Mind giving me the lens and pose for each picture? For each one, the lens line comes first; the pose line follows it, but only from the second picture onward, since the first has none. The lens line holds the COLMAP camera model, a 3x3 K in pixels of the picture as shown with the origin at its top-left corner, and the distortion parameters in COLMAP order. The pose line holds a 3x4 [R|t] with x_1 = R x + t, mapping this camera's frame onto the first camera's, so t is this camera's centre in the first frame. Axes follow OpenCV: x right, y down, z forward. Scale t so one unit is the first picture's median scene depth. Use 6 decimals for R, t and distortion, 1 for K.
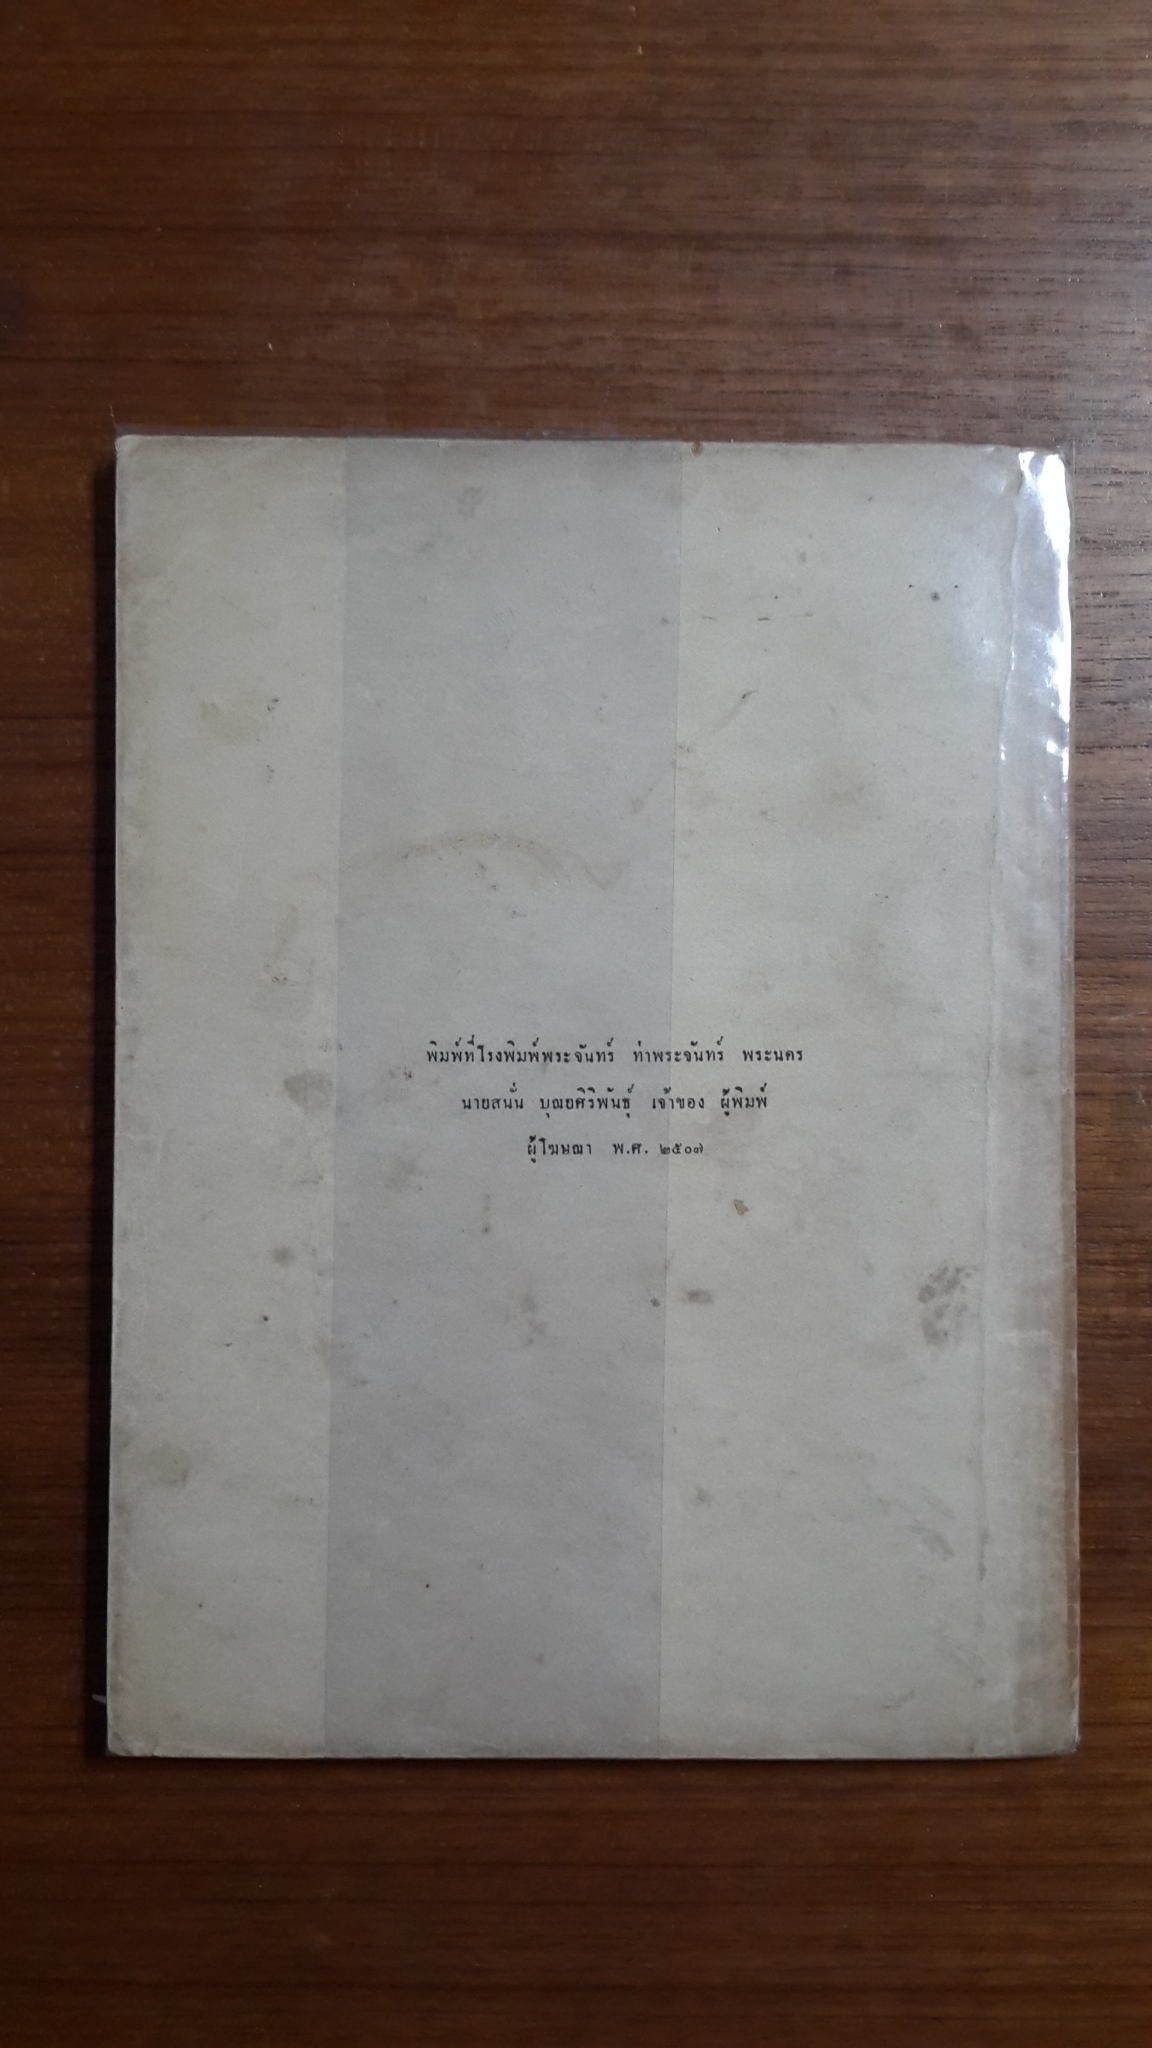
lens RADIAL K [[1825.1, 0, 576.0], [0, 1825.1, 1024.0], [0, 0, 1]] dist [0.003347, 0.006874]
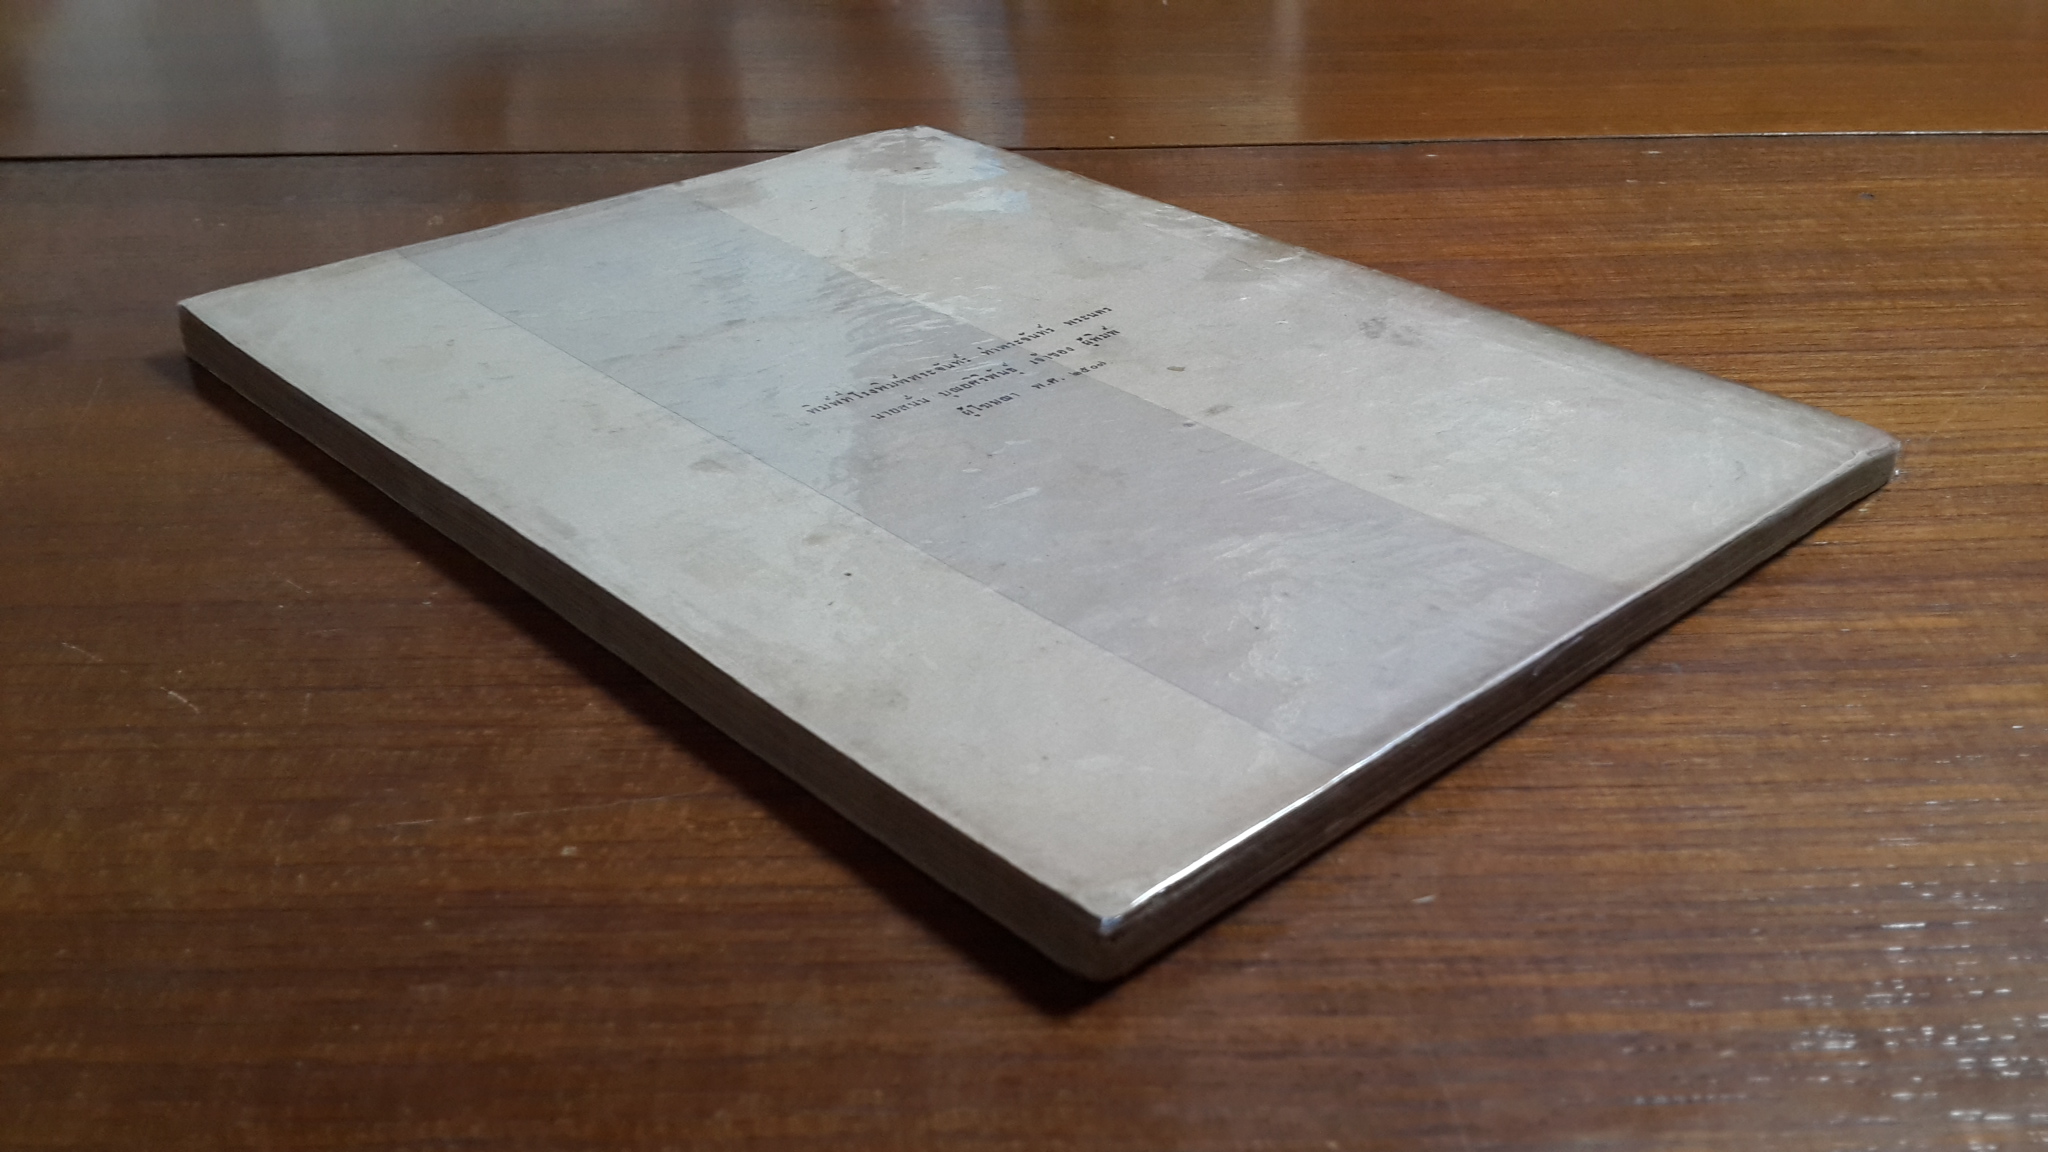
lens RADIAL K [[1825.1, 0, 1024.0], [0, 1825.1, 576.0], [0, 0, 1]] dist [0.003347, 0.006874]
pose [[0.736535, -0.340475, 0.584460, -0.550831], [0.676302, 0.385379, -0.627773, 0.676102], [-0.011498, 0.857648, 0.514109, 0.610668]]
